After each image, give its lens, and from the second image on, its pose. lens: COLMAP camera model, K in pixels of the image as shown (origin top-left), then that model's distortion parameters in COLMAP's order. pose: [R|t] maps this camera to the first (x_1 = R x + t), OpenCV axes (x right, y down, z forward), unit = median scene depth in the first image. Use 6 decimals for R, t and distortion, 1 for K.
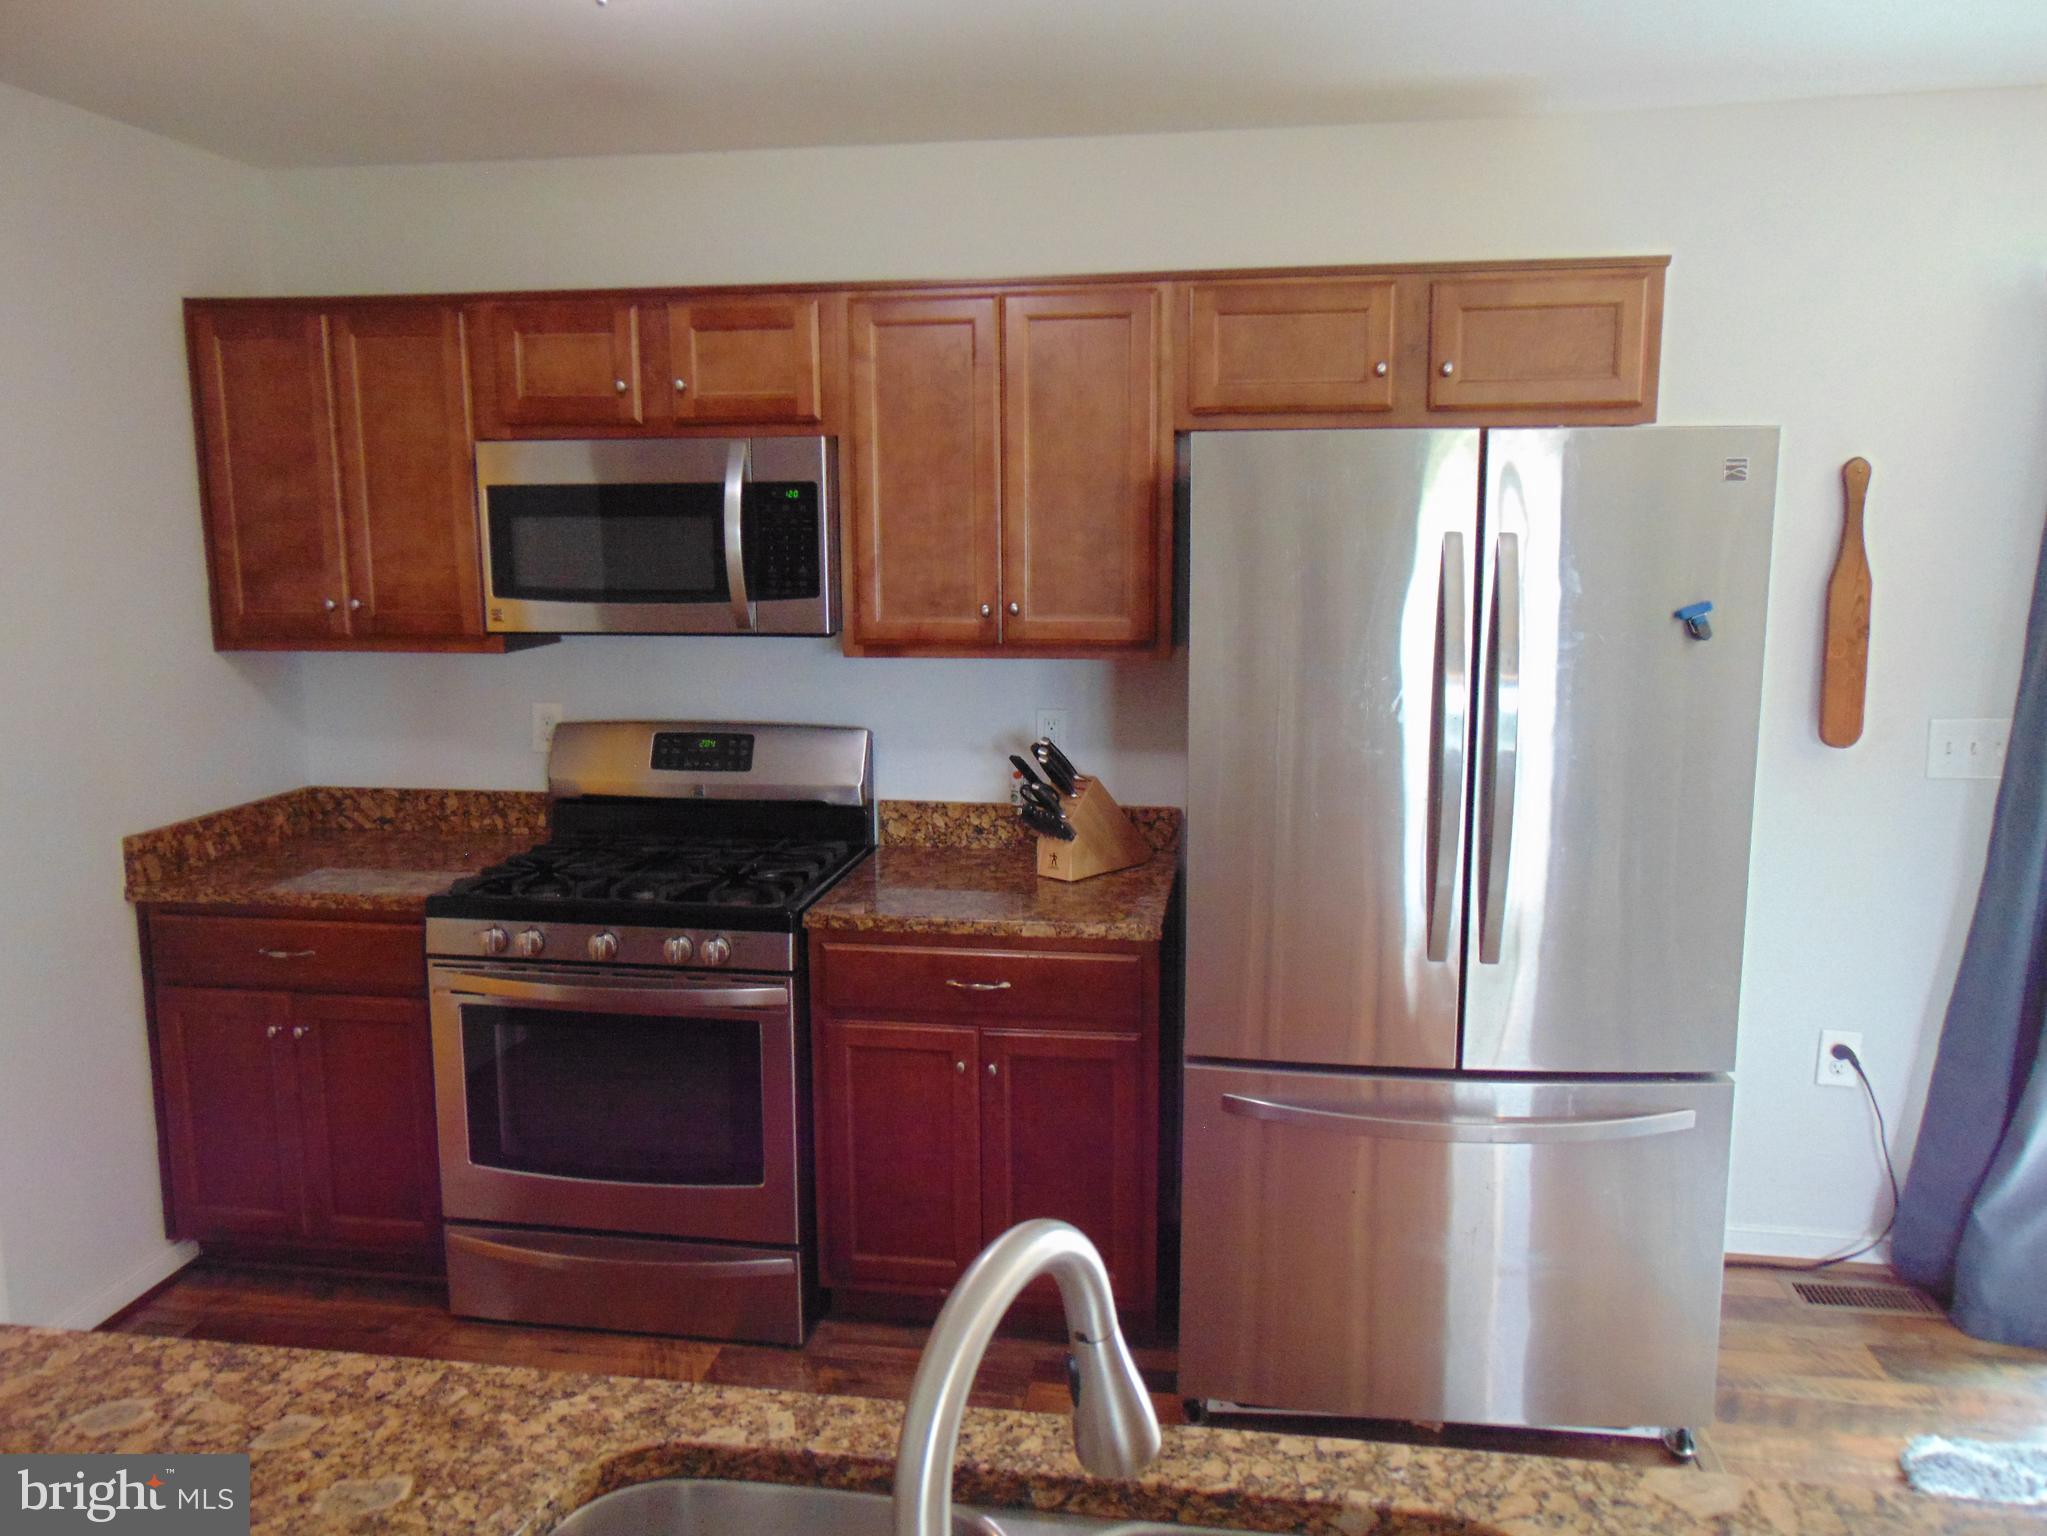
lens RADIAL K [[1524.4, 0, 1023.5], [0, 1524.4, 768.0], [0, 0, 1]] dist [-0.027527, 0.045381]
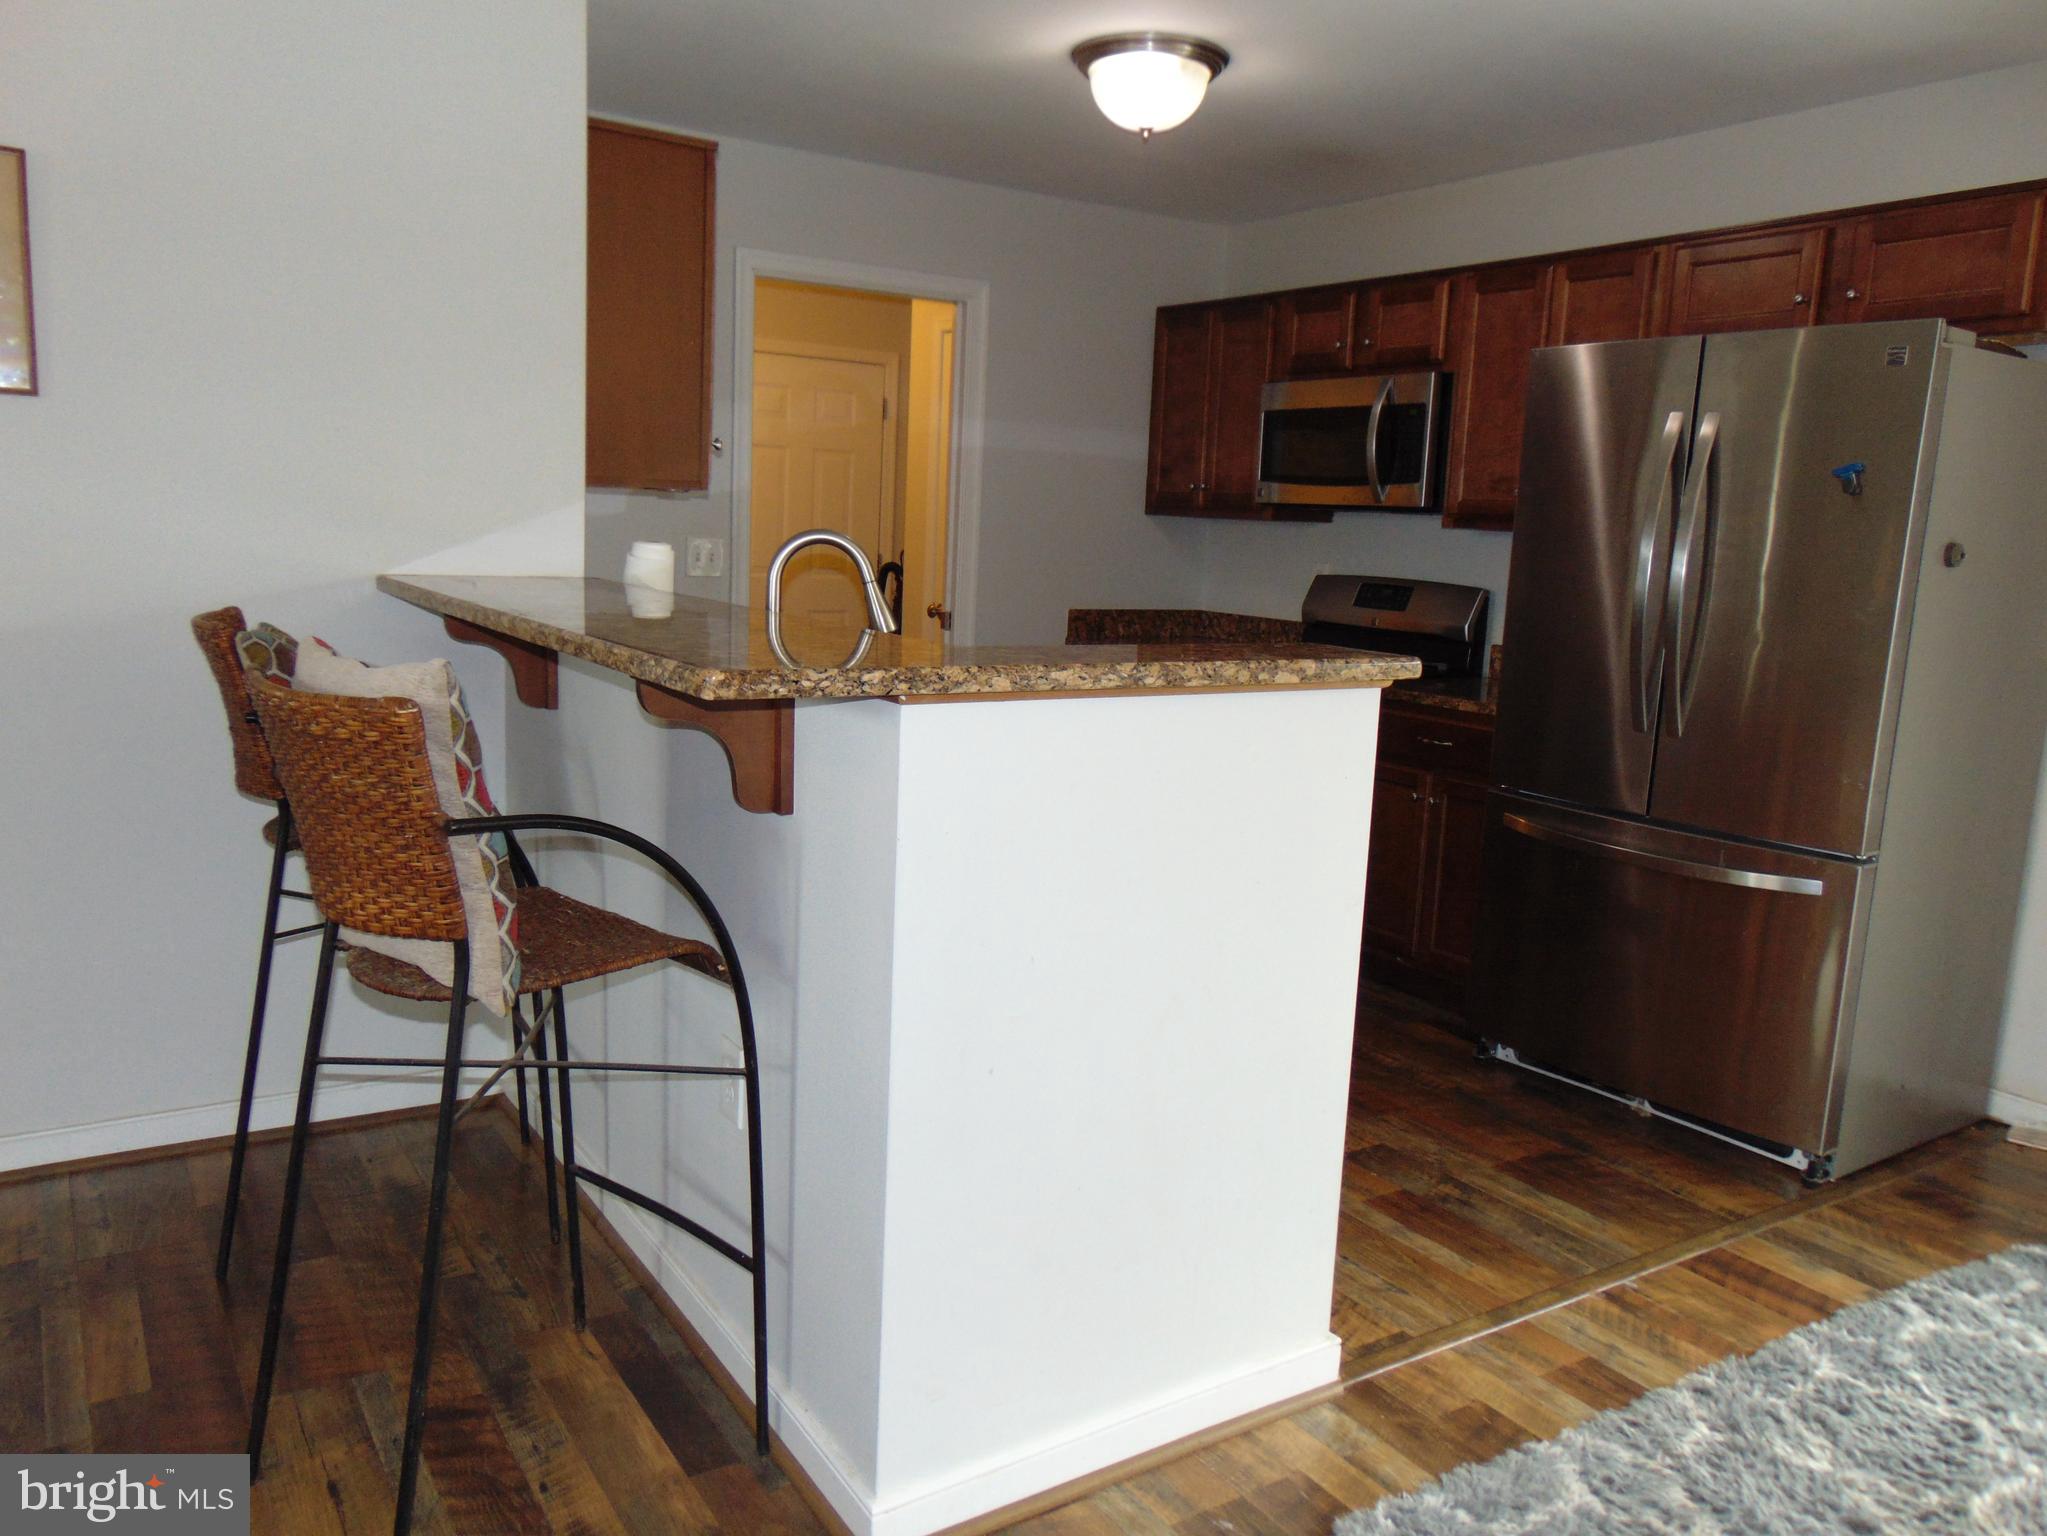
lens RADIAL K [[1524.4, 0, 1023.5], [0, 1524.4, 768.0], [0, 0, 1]] dist [-0.027527, 0.045381]
pose [[0.666918, 0.154789, -0.728876, 0.702254], [-0.163016, 0.984799, 0.059980, 0.129410], [0.727081, 0.078817, 0.682013, -0.248916]]
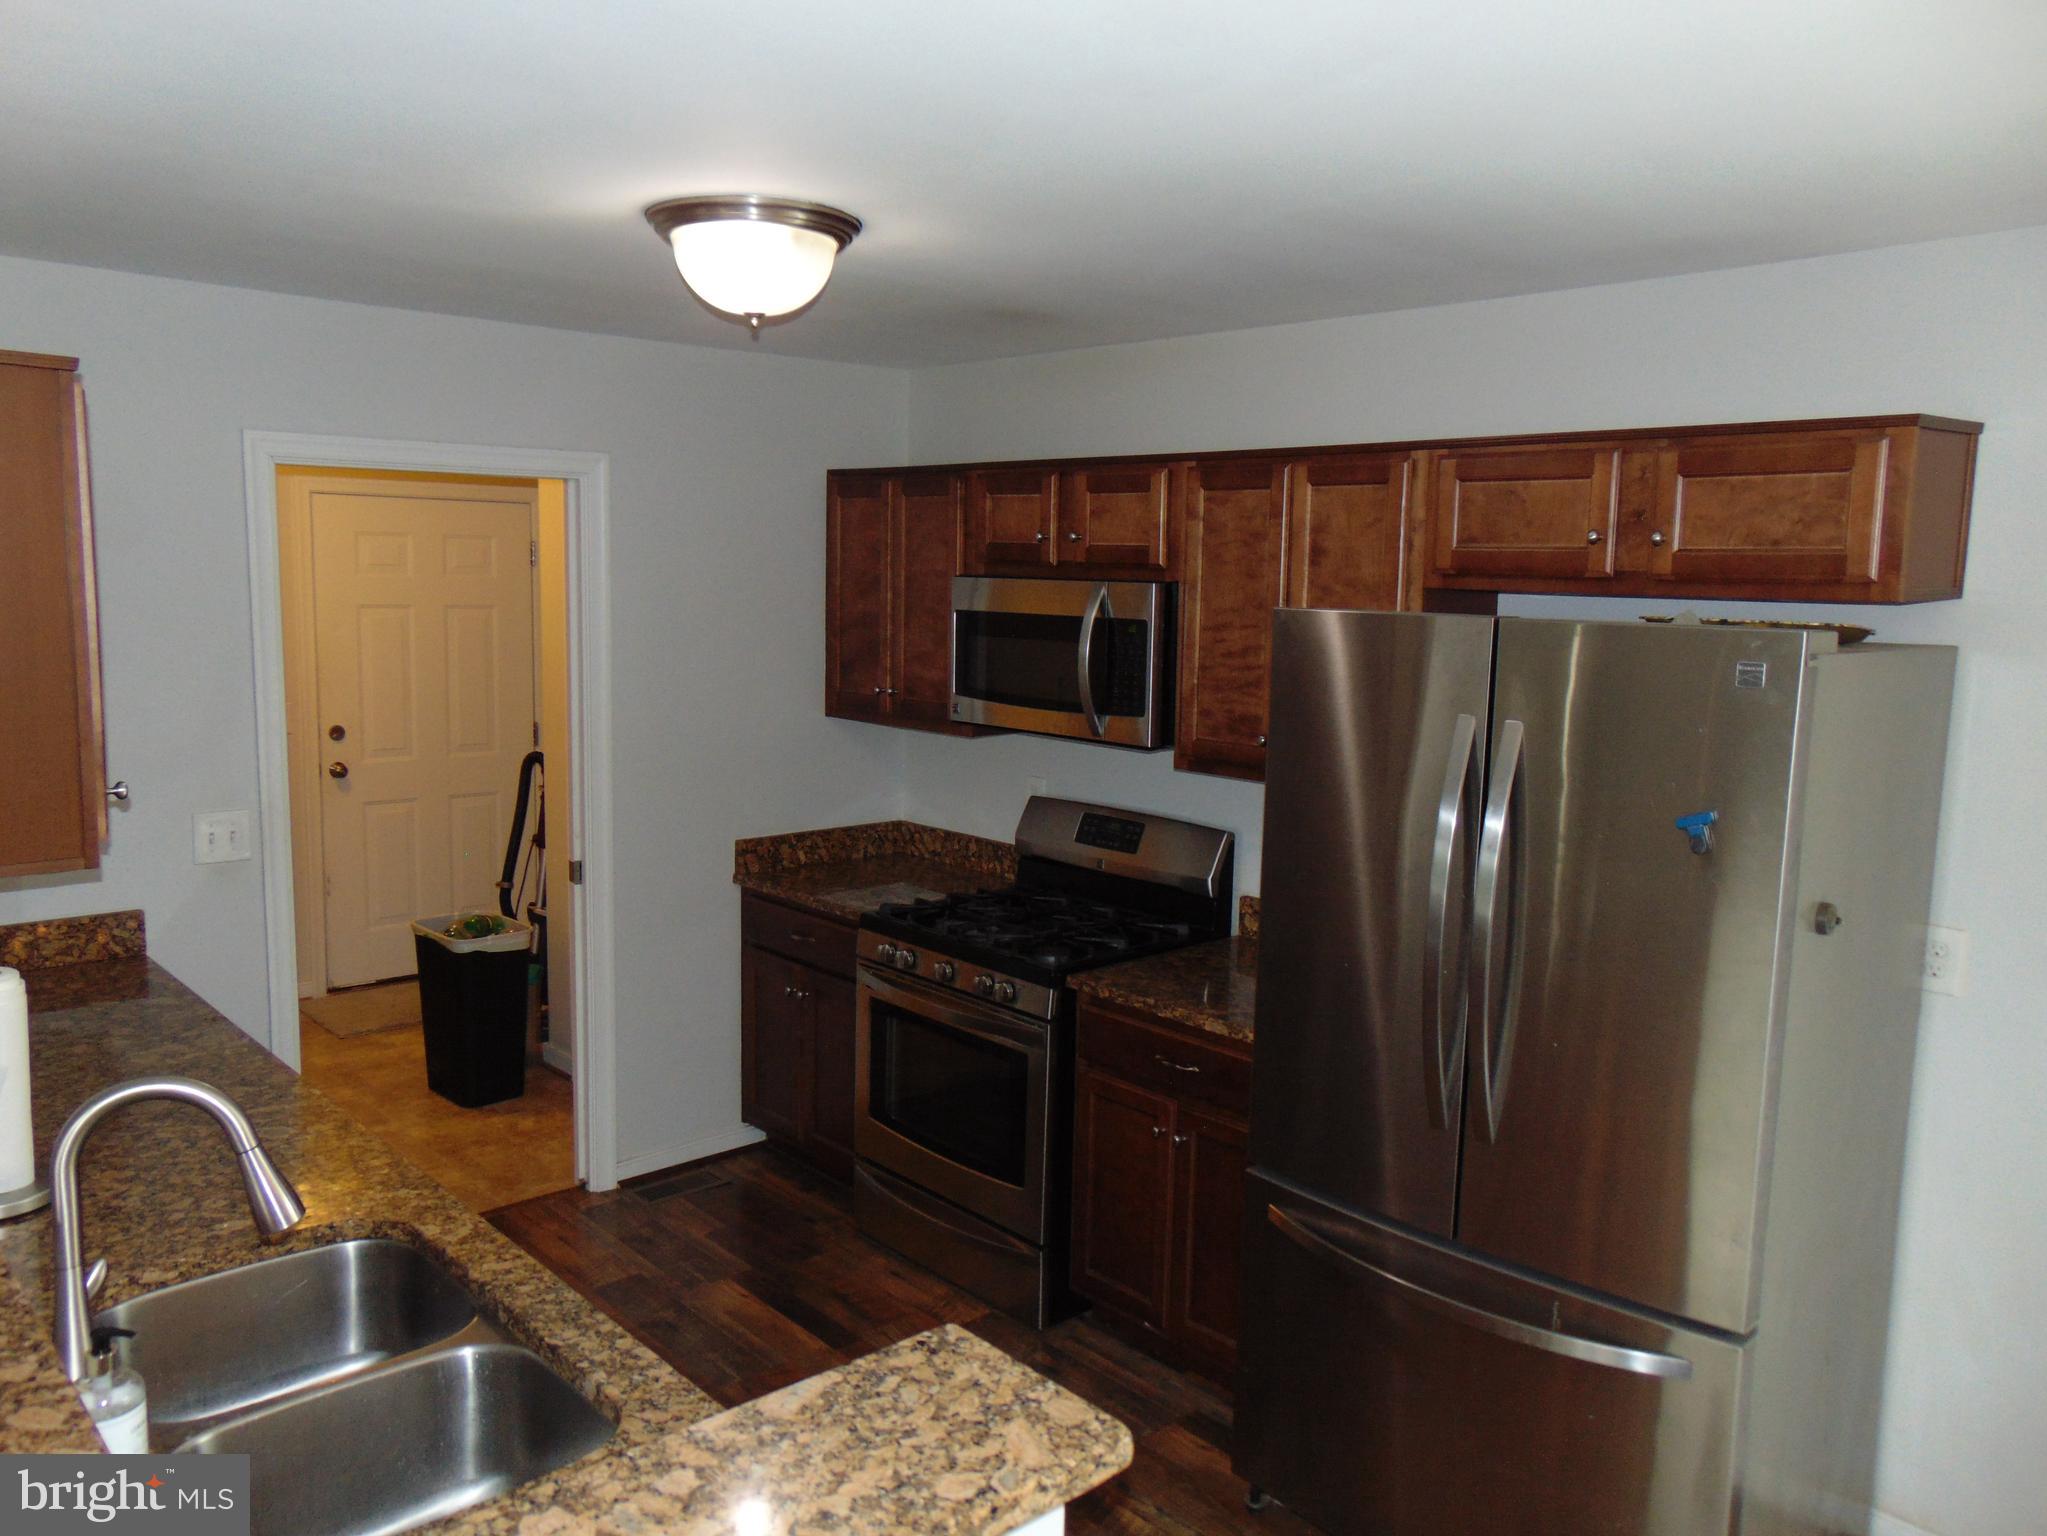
lens RADIAL K [[1537.8, 0, 1023.5], [0, 1537.8, 768.0], [0, 0, 1]] dist [-0.036777, 0.051702]
pose [[0.779866, 0.102608, -0.617480, 0.520982], [-0.123057, 0.992354, 0.009483, -0.069996], [0.613732, 0.068589, 0.786530, 0.003242]]
